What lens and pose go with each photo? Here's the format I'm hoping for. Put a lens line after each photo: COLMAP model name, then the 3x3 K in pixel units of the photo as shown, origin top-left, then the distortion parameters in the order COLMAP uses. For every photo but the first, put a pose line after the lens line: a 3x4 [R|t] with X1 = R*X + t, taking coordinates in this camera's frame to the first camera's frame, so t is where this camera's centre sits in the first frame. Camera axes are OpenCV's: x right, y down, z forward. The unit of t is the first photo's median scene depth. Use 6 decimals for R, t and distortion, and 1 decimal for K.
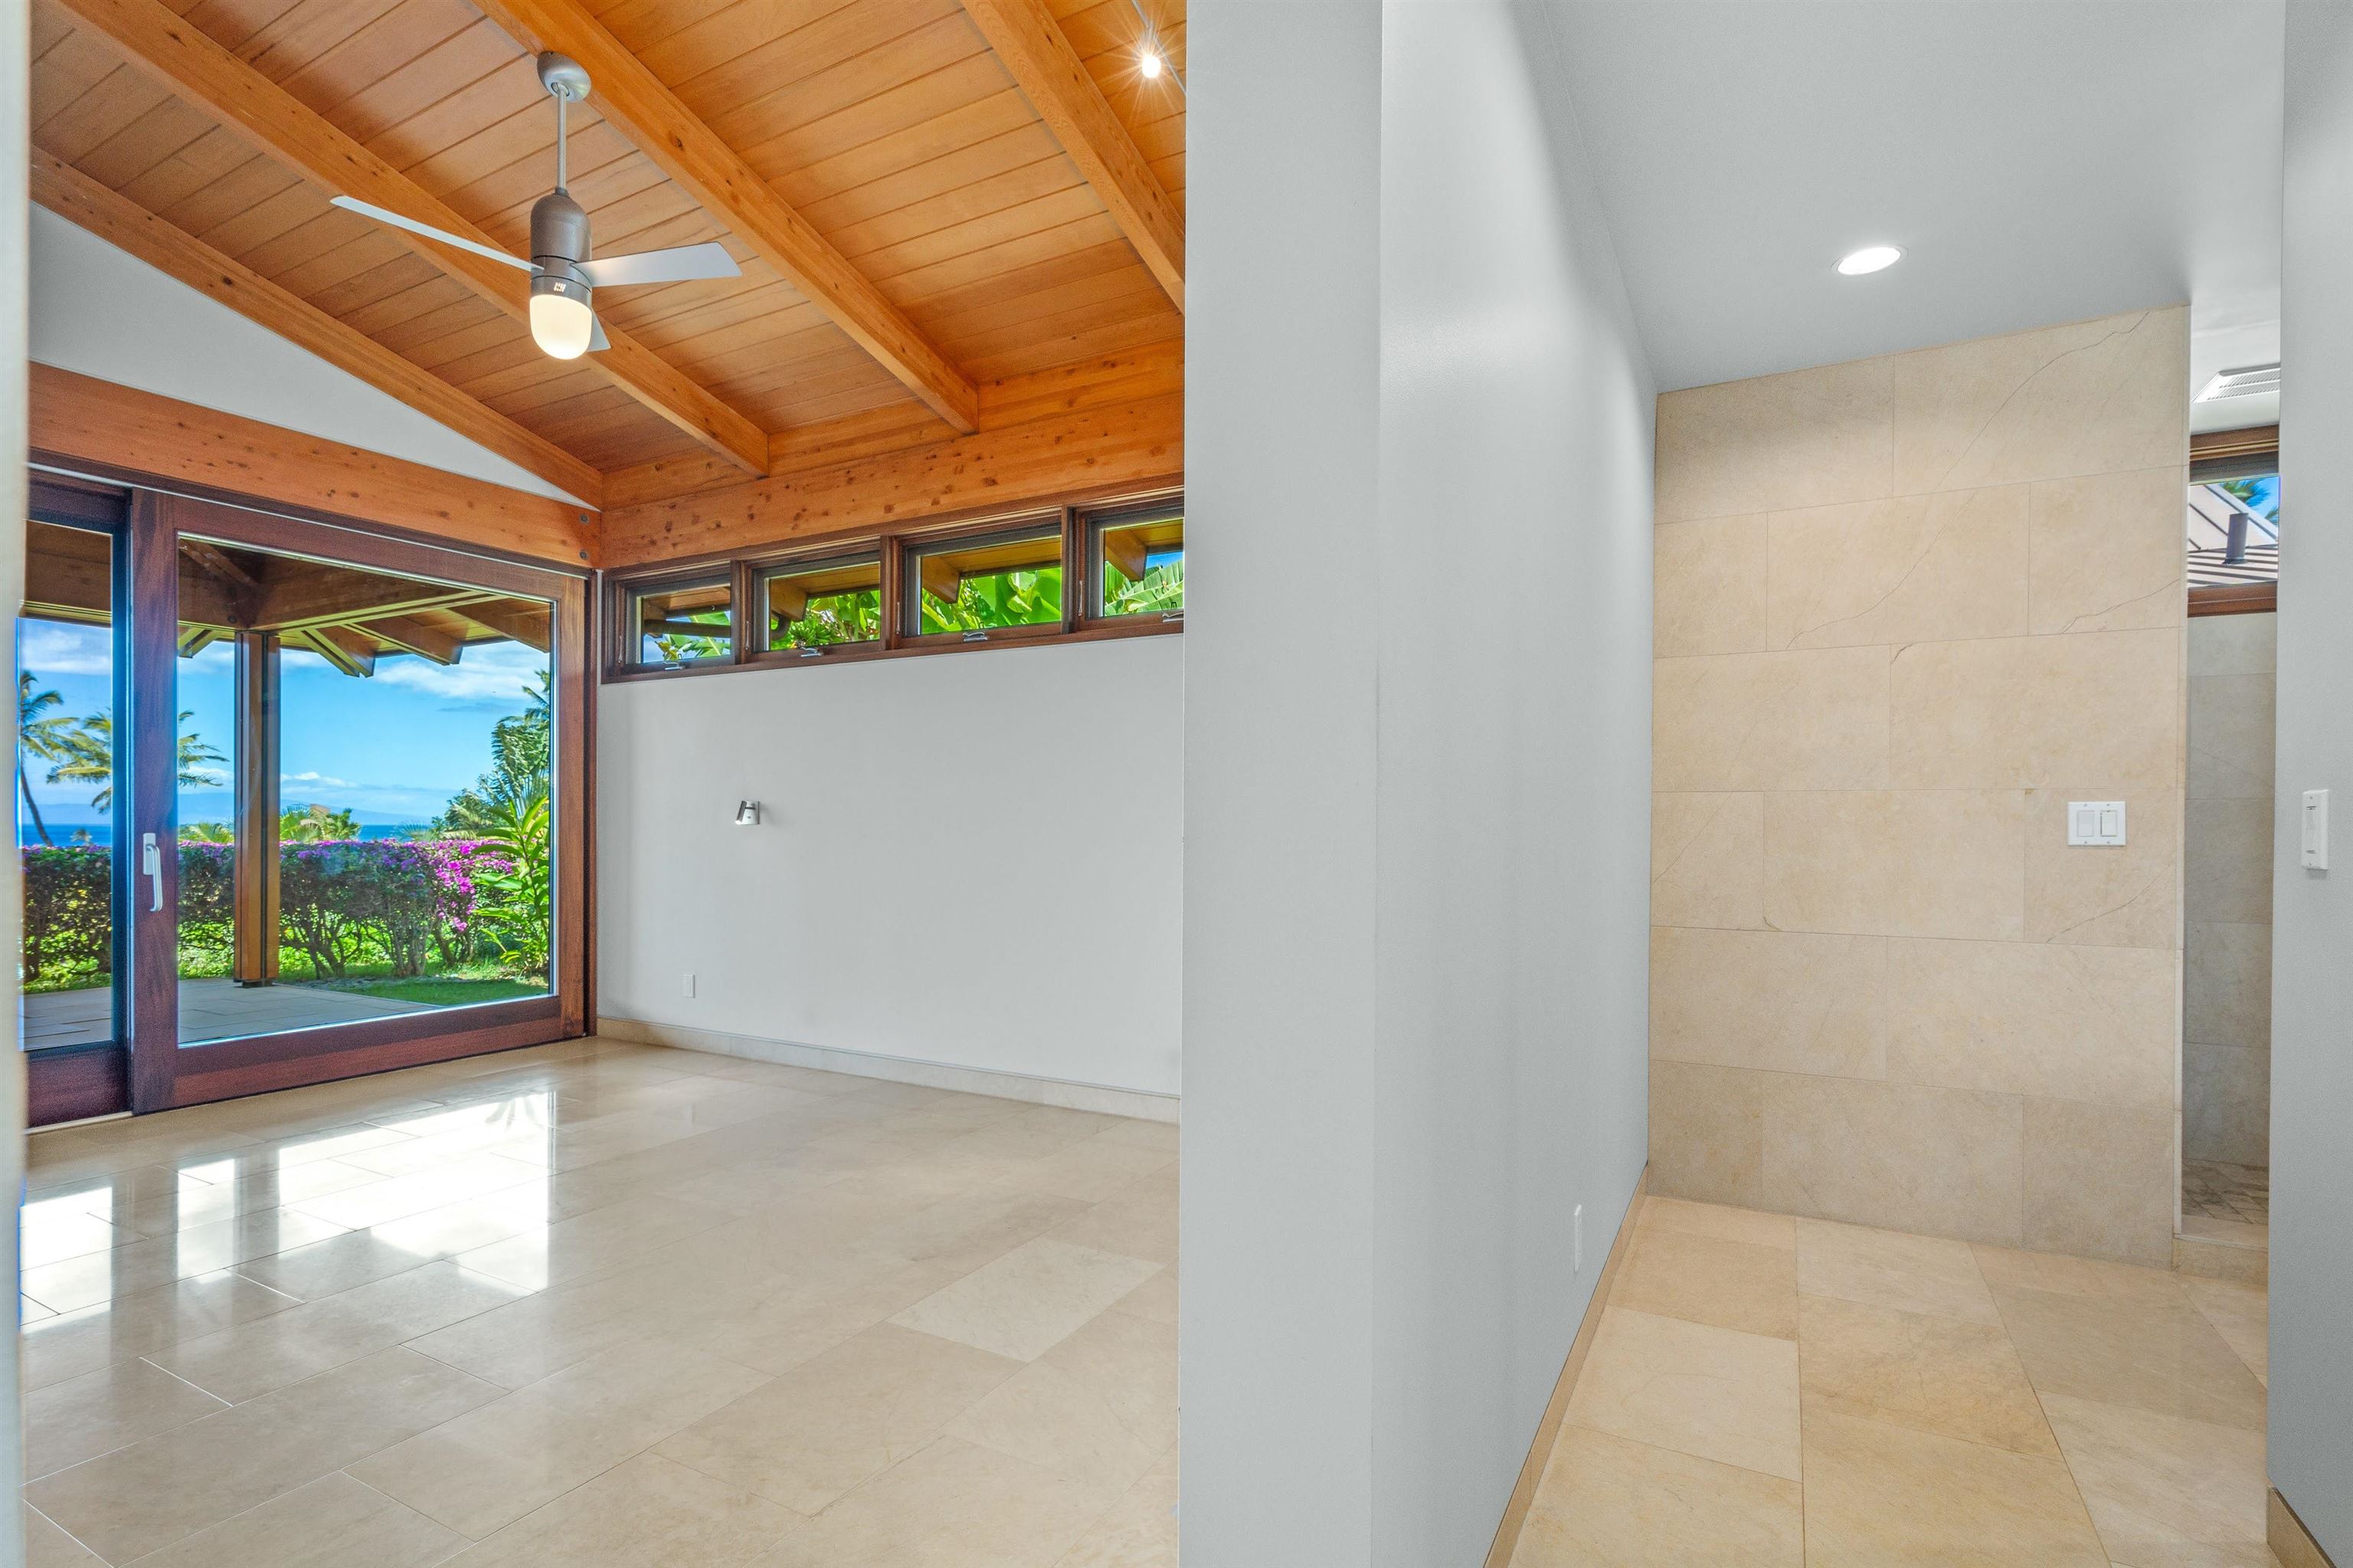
lens RADIAL K [[1134.7, 0, 1171.3], [0, 1134.7, 830.0], [0, 0, 1]] dist [-0.004331, 0.000083]
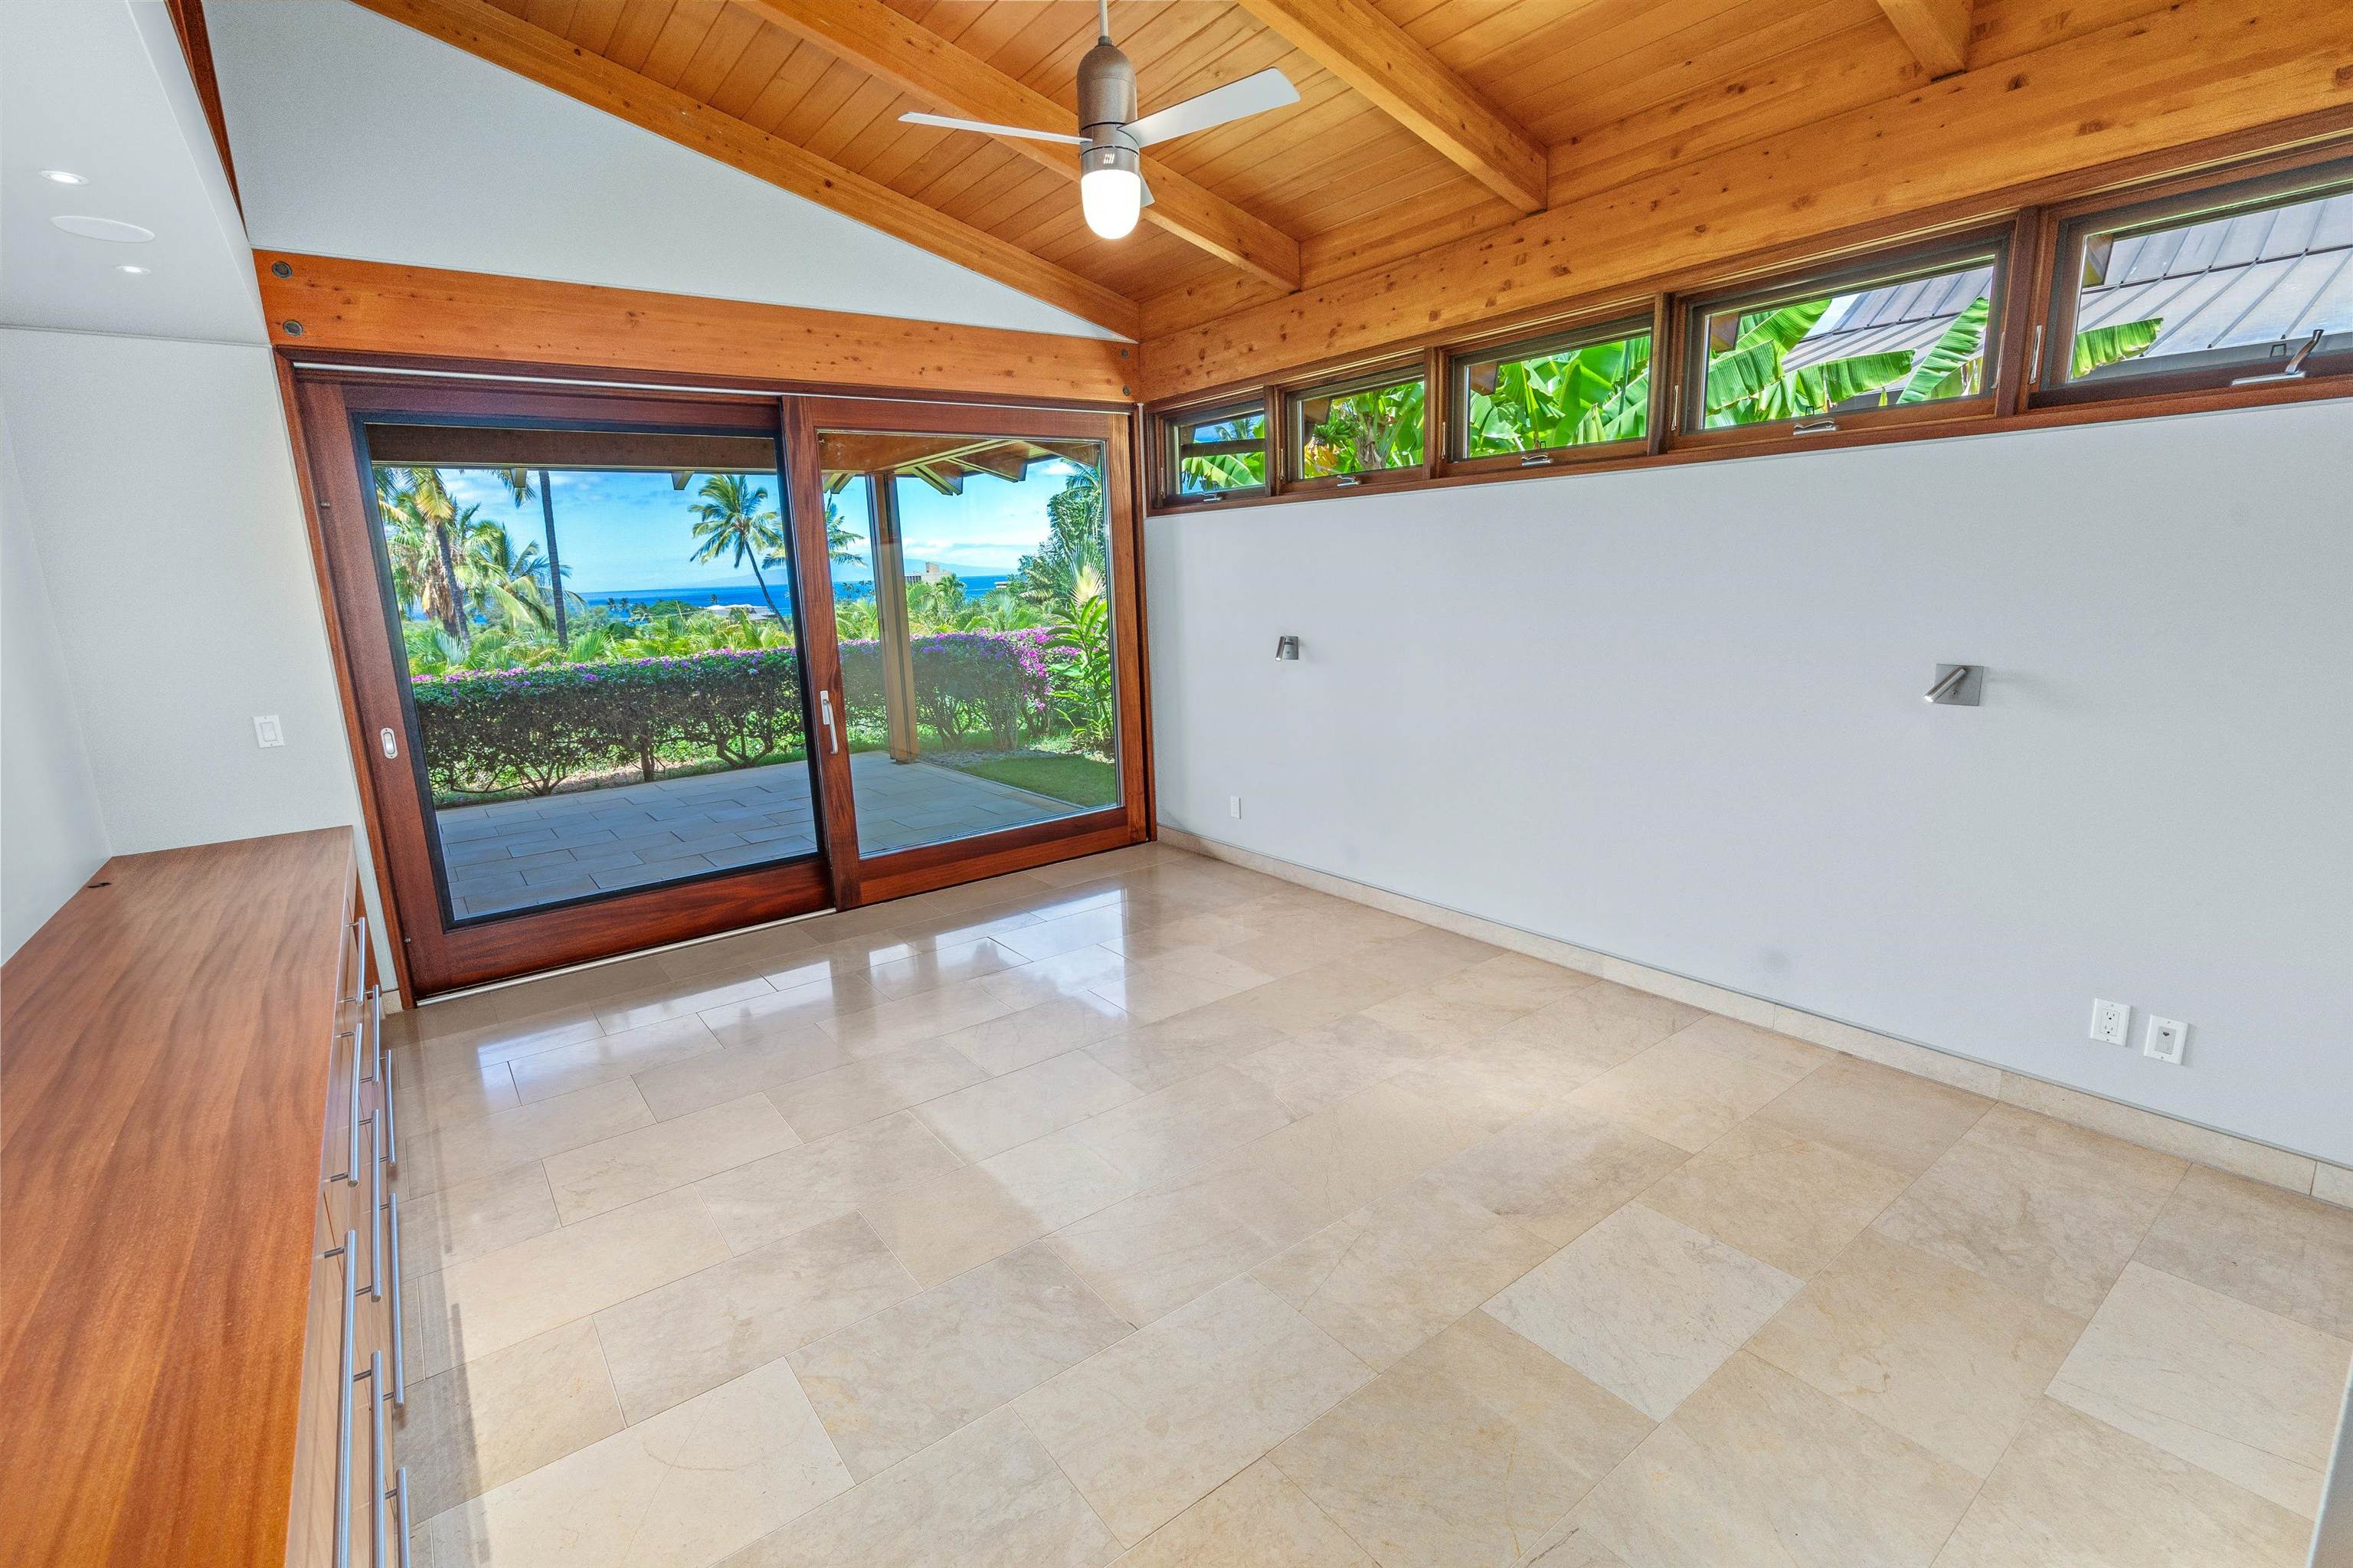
lens RADIAL K [[1081.2, 0, 1176.5], [0, 1081.2, 784.0], [0, 0, 1]] dist [-0.001830, 0.000505]
pose [[0.909422, 0.041657, -0.413782, -0.066587], [0.040257, 0.981479, 0.187289, -0.088573], [0.413920, -0.186983, 0.890902, 0.091957]]
